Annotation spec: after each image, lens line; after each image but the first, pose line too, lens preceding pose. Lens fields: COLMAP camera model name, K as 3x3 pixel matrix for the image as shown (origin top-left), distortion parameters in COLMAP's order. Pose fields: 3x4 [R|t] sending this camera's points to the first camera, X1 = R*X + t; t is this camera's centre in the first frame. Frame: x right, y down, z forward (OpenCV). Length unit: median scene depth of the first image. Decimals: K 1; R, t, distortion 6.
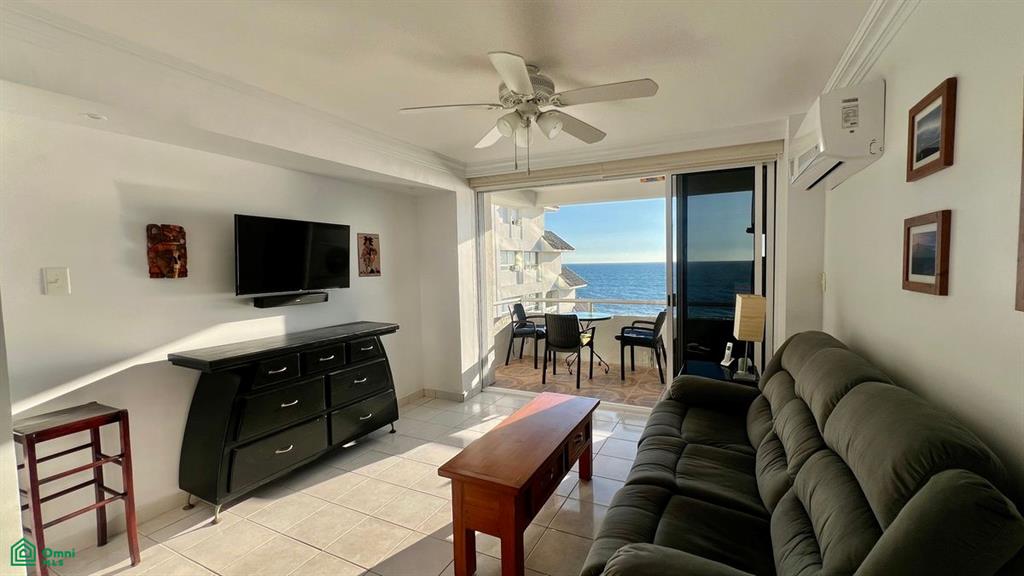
lens RADIAL K [[420.4, 0, 513.5], [0, 420.4, 287.3], [0, 0, 1]] dist [0.000273, 0.000072]
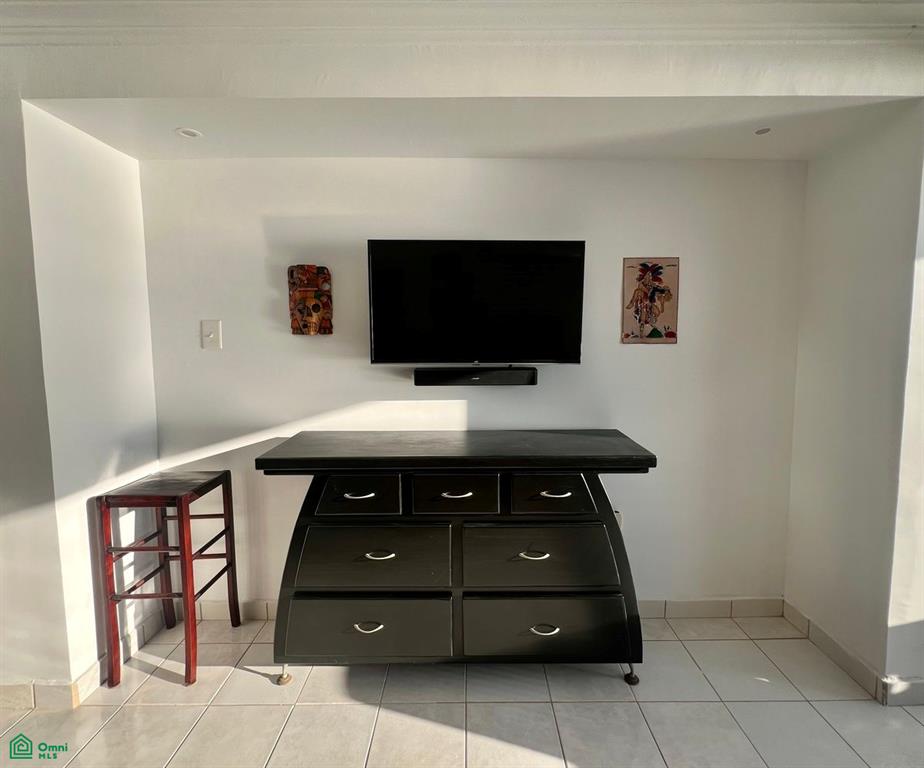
lens RADIAL K [[452.8, 0, 464.2], [0, 452.8, 377.4], [0, 0, 1]] dist [-0.002088, 0.001608]
pose [[0.453524, 0.100015, -0.885615, 0.046201], [-0.055988, 0.994918, 0.083687, -0.024062], [0.889484, 0.011630, 0.456819, 0.694738]]
